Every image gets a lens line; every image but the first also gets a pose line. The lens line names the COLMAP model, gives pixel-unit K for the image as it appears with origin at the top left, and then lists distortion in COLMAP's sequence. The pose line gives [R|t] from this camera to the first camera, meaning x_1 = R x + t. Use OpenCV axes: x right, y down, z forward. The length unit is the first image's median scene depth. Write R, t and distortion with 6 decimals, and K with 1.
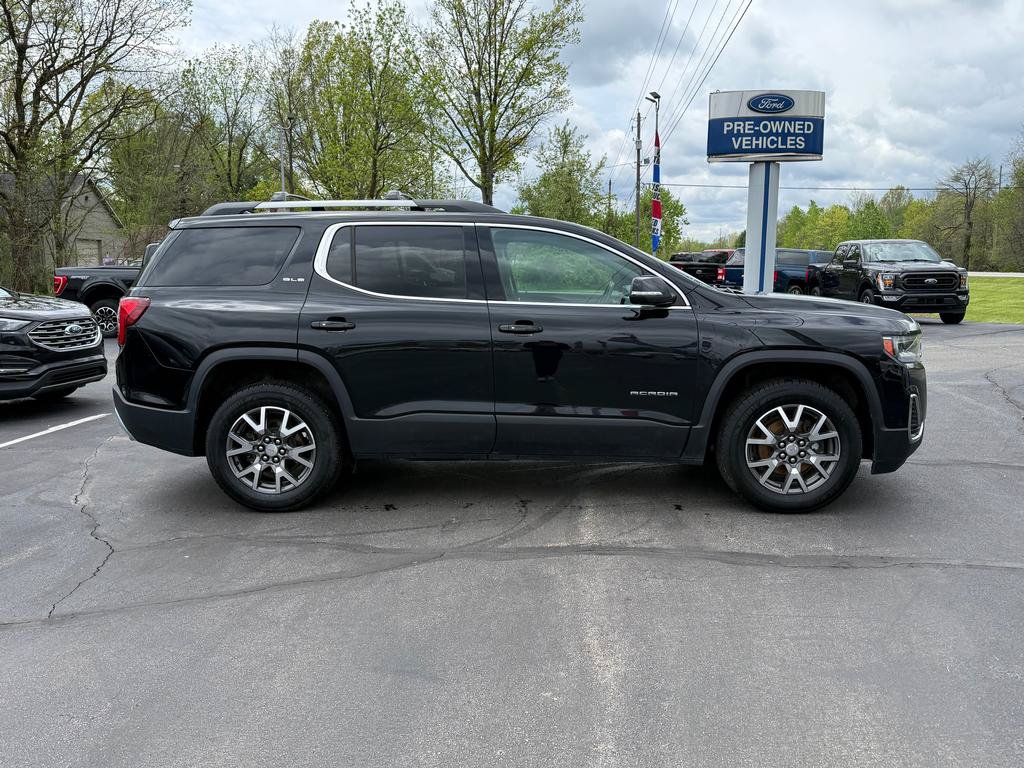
lens RADIAL K [[828.4, 0, 511.6], [0, 828.4, 383.7], [0, 0, 1]] dist [0.055312, -0.001967]
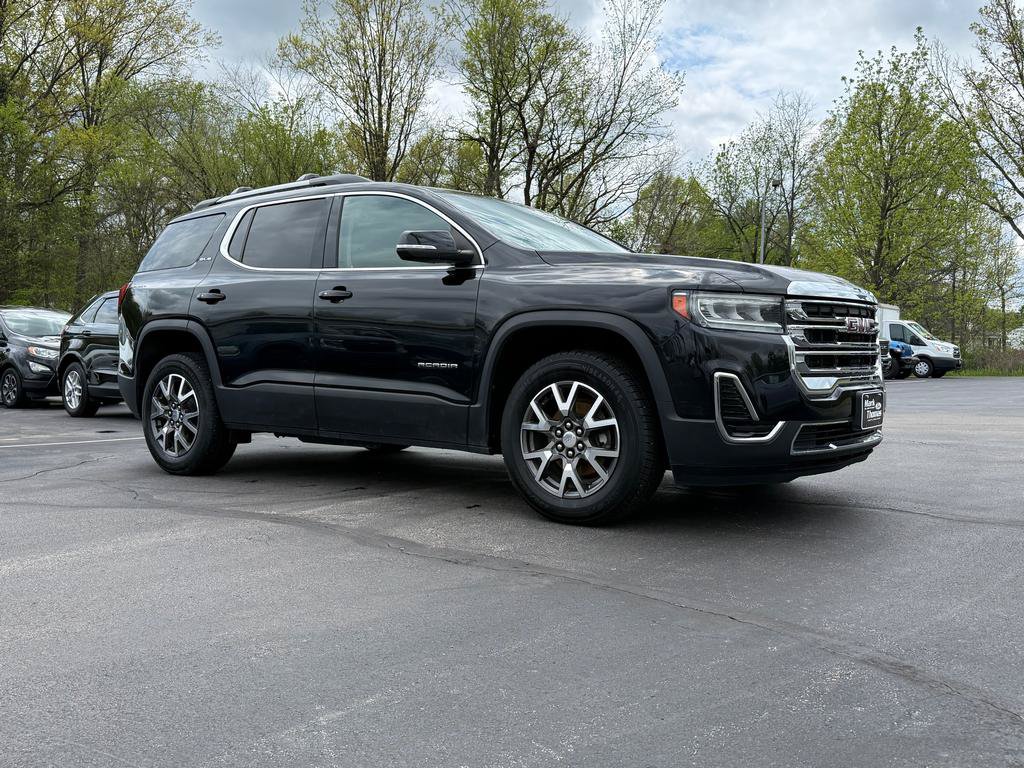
lens RADIAL K [[934.3, 0, 511.5], [0, 934.3, 385.0], [0, 0, 1]] dist [0.010141, 0.000000]
pose [[0.831932, 0.030763, -0.554024, 0.772633], [-0.091444, 0.992411, -0.082208, 0.104731], [0.547290, 0.119054, 0.828432, 0.239835]]
